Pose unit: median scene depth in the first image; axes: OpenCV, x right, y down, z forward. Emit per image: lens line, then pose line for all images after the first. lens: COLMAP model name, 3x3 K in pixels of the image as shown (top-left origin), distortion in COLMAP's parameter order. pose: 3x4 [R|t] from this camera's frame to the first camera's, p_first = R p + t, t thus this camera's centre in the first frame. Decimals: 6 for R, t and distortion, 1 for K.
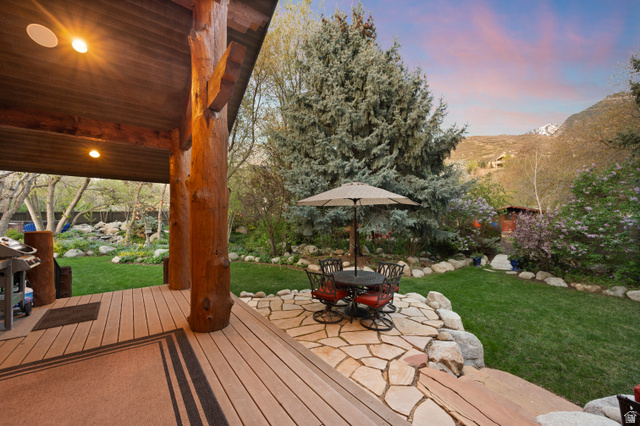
lens RADIAL K [[253.3, 0, 322.9], [0, 253.3, 215.4], [0, 0, 1]] dist [-0.000261, 0.000031]
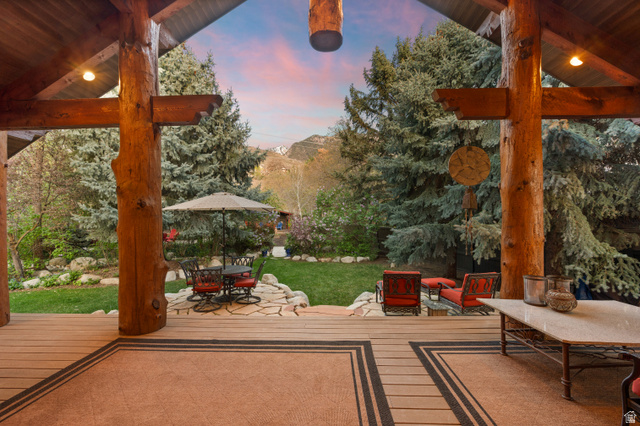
lens RADIAL K [[253.3, 0, 321.1], [0, 253.3, 216.2], [0, 0, 1]] dist [-0.000261, 0.000031]
pose [[0.644358, 0.000075, 0.764724, -0.286142], [0.001474, 0.999998, -0.001341, -0.007808], [-0.764722, 0.001991, 0.644357, -0.079219]]
